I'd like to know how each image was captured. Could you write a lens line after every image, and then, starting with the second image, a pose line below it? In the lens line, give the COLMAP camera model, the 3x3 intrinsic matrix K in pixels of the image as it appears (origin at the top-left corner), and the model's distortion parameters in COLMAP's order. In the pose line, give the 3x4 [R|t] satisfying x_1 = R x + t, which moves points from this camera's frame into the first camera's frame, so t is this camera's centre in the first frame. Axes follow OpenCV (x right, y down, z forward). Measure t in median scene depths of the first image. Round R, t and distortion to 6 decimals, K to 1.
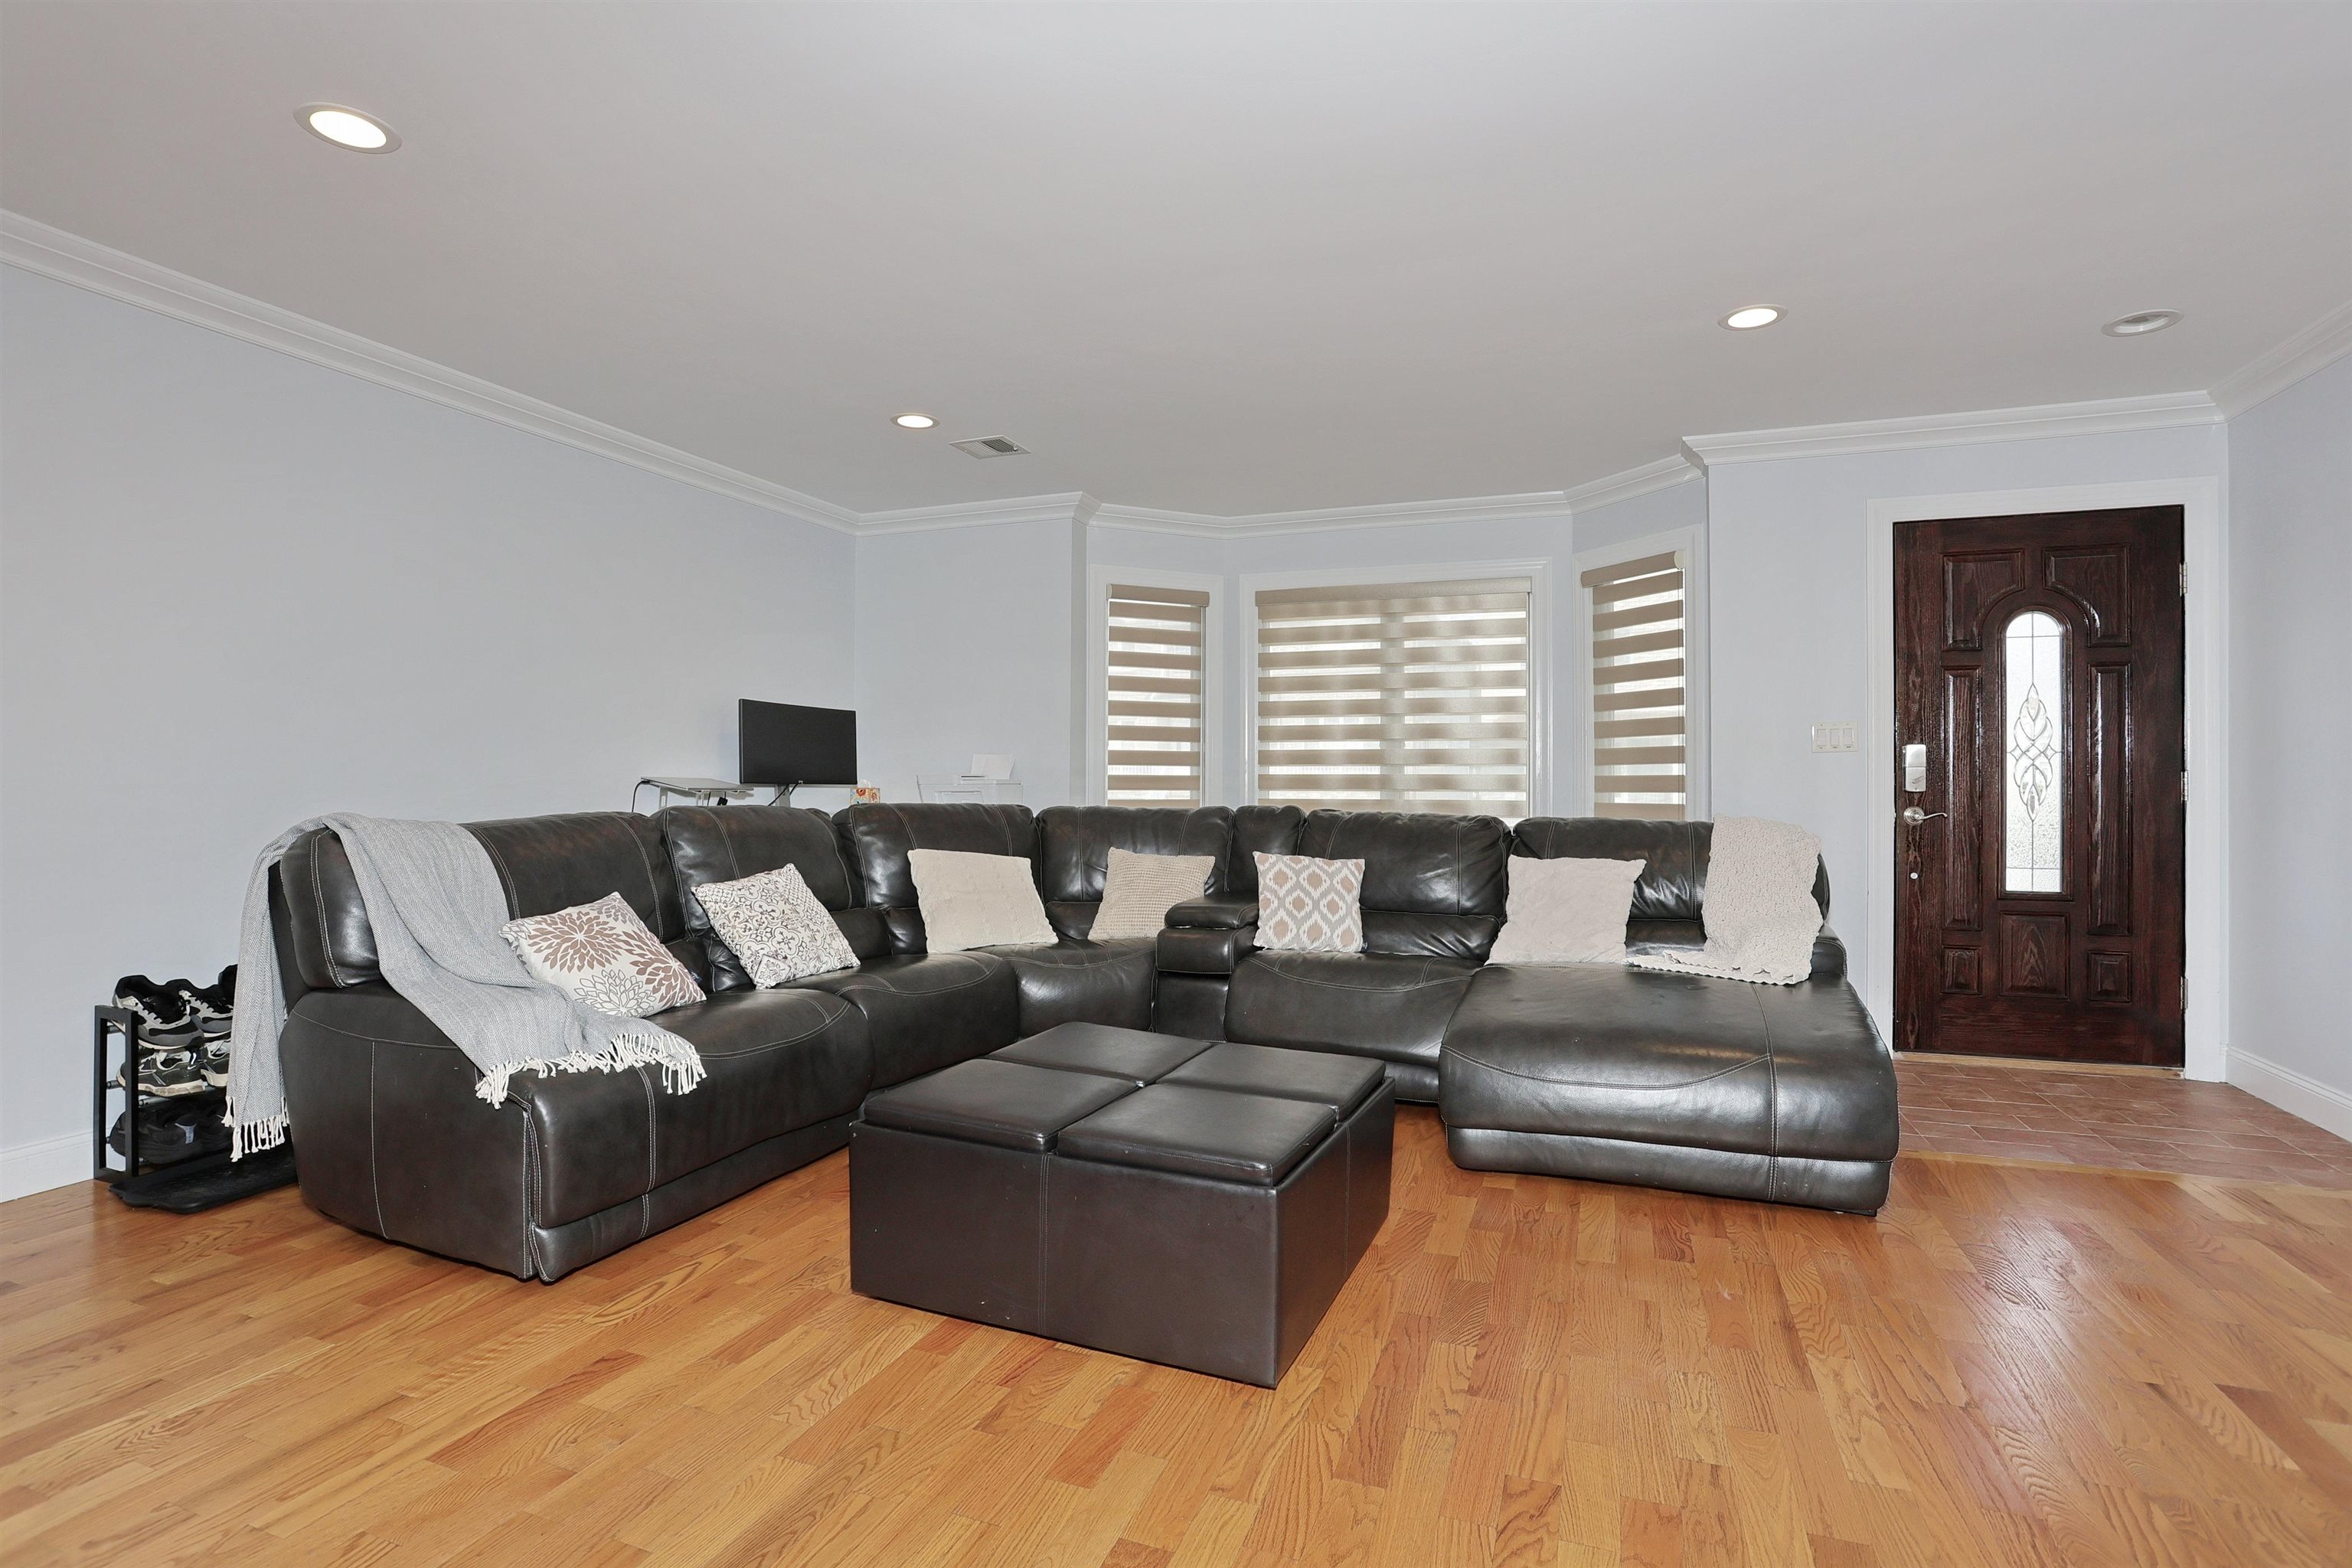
lens RADIAL K [[1140.5, 0, 1176.0], [0, 1140.5, 784.0], [0, 0, 1]] dist [-0.034565, 0.000316]
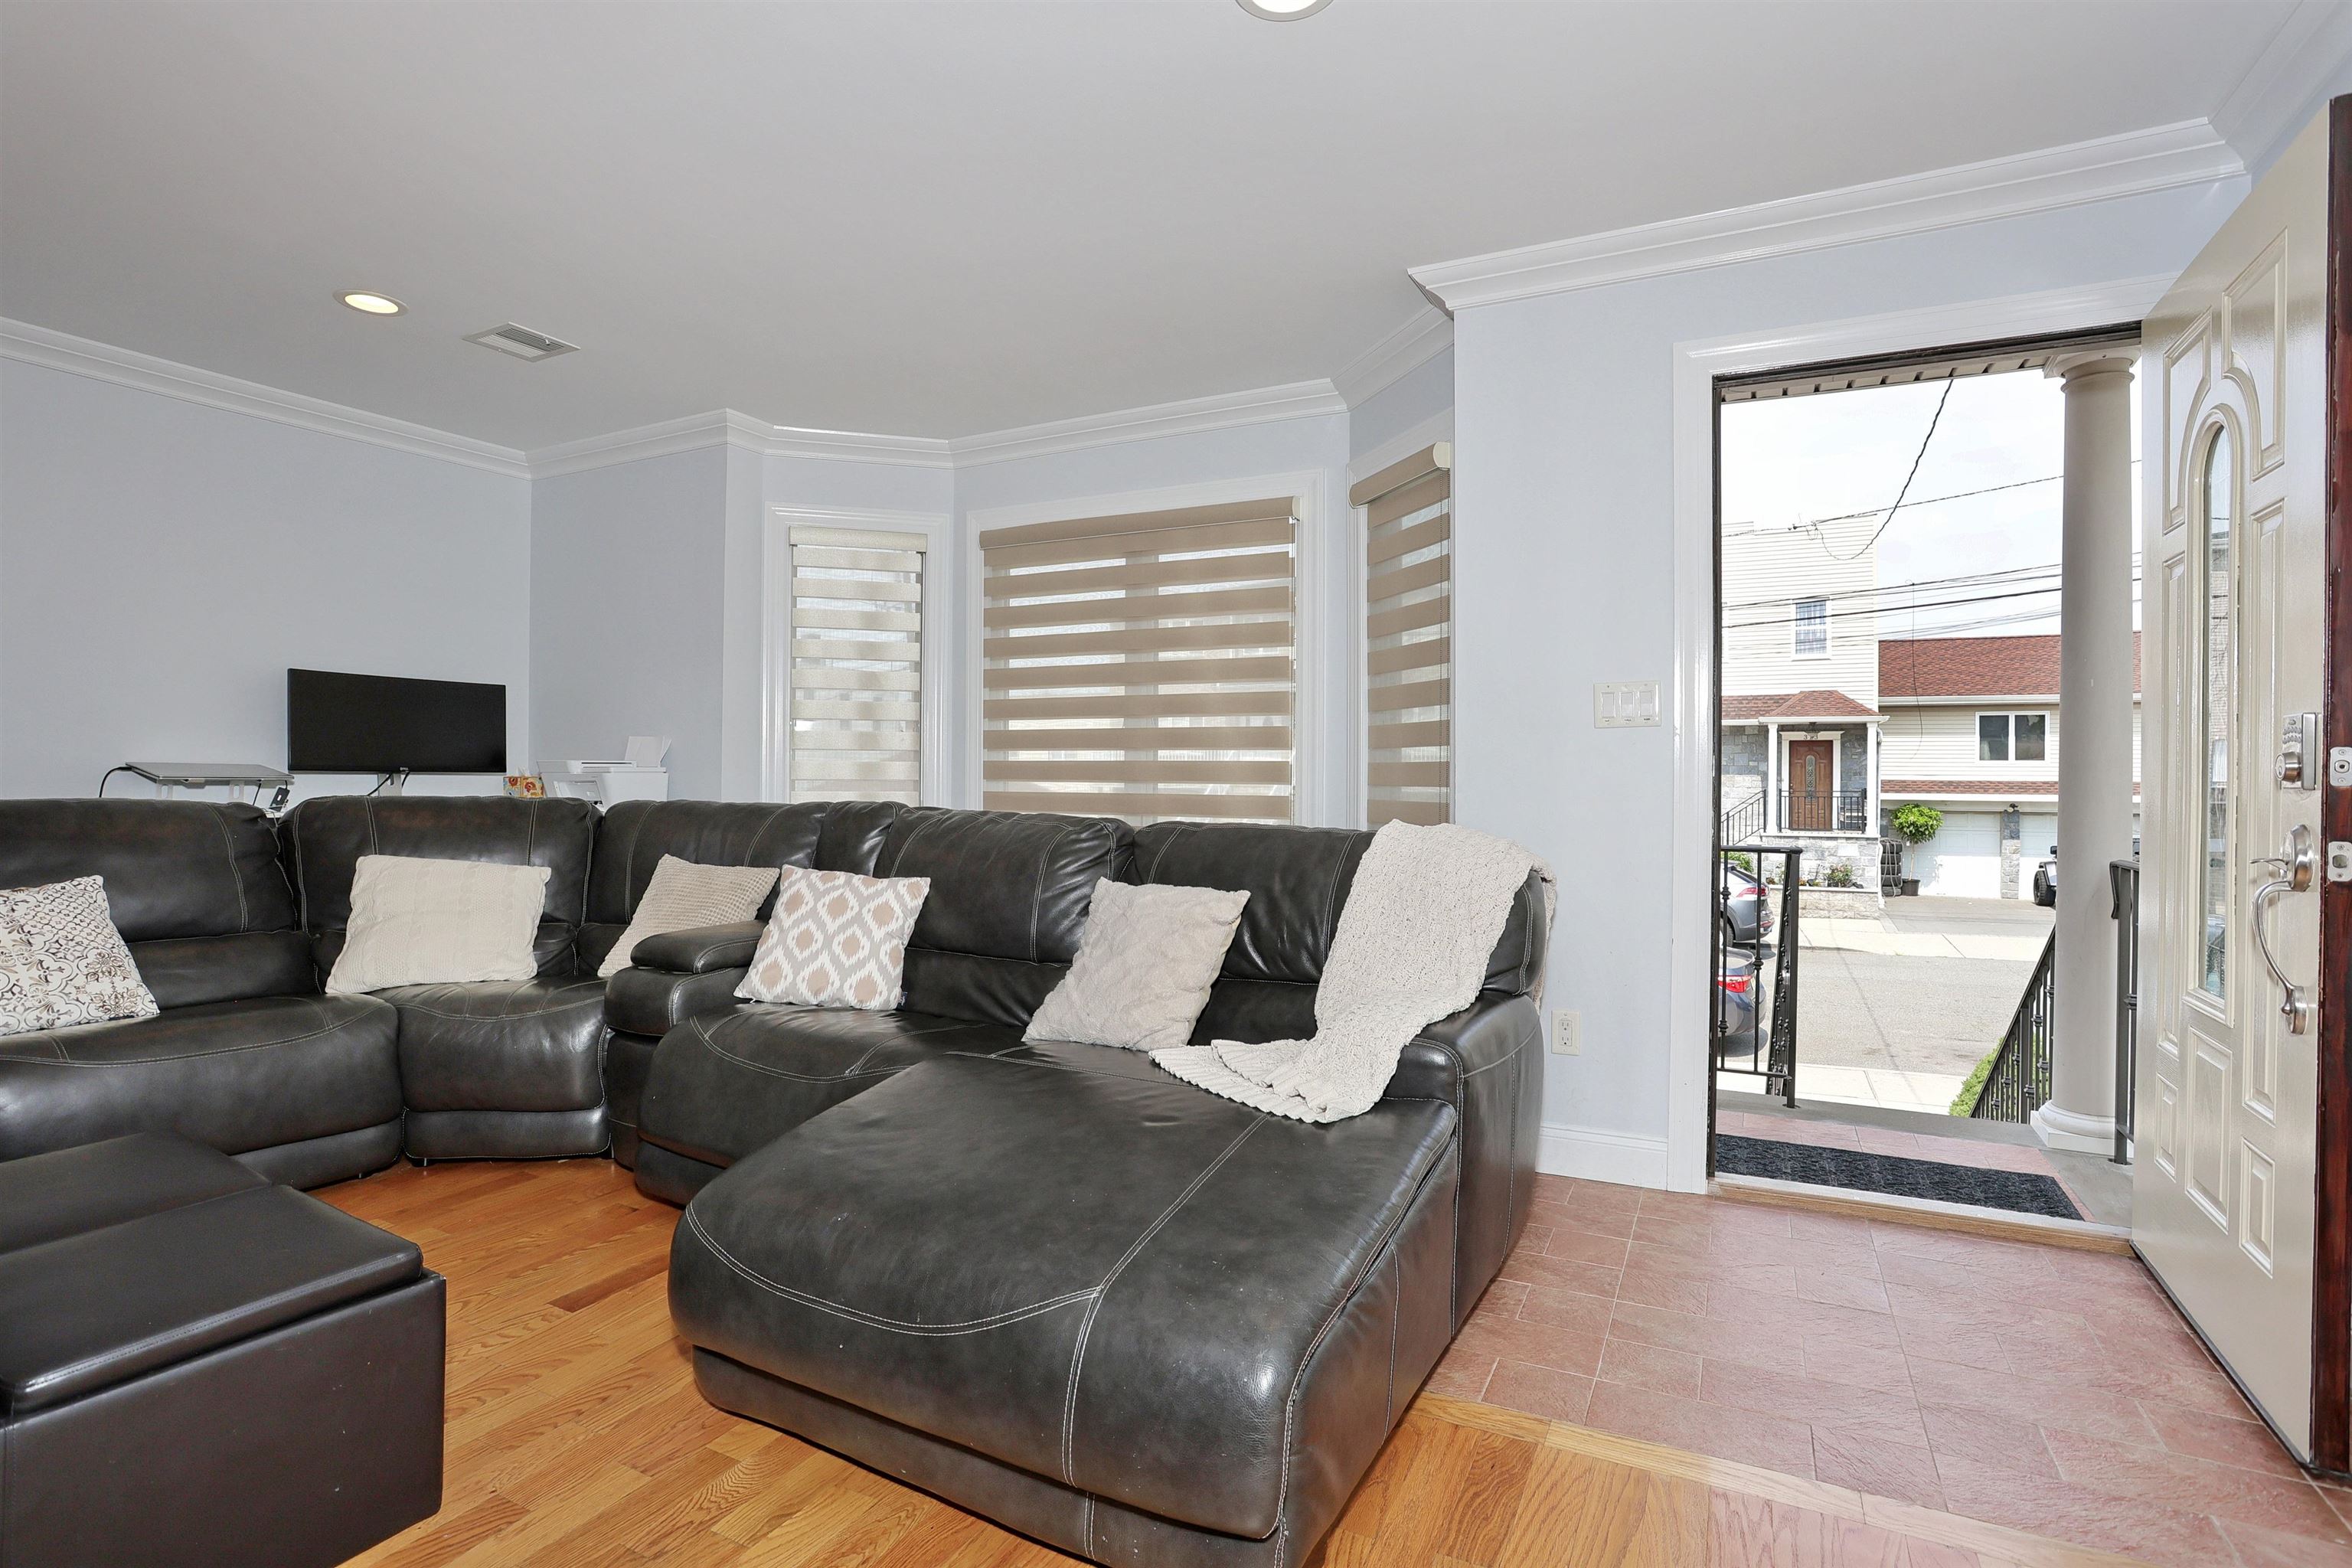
lens RADIAL K [[1124.4, 0, 1181.3], [0, 1124.4, 768.9], [0, 0, 1]] dist [-0.049155, 0.000473]
pose [[0.991542, 0.003414, -0.129742, 0.420184], [-0.004626, 0.999948, -0.009042, 0.003752], [0.129704, 0.009566, 0.991507, 0.330543]]
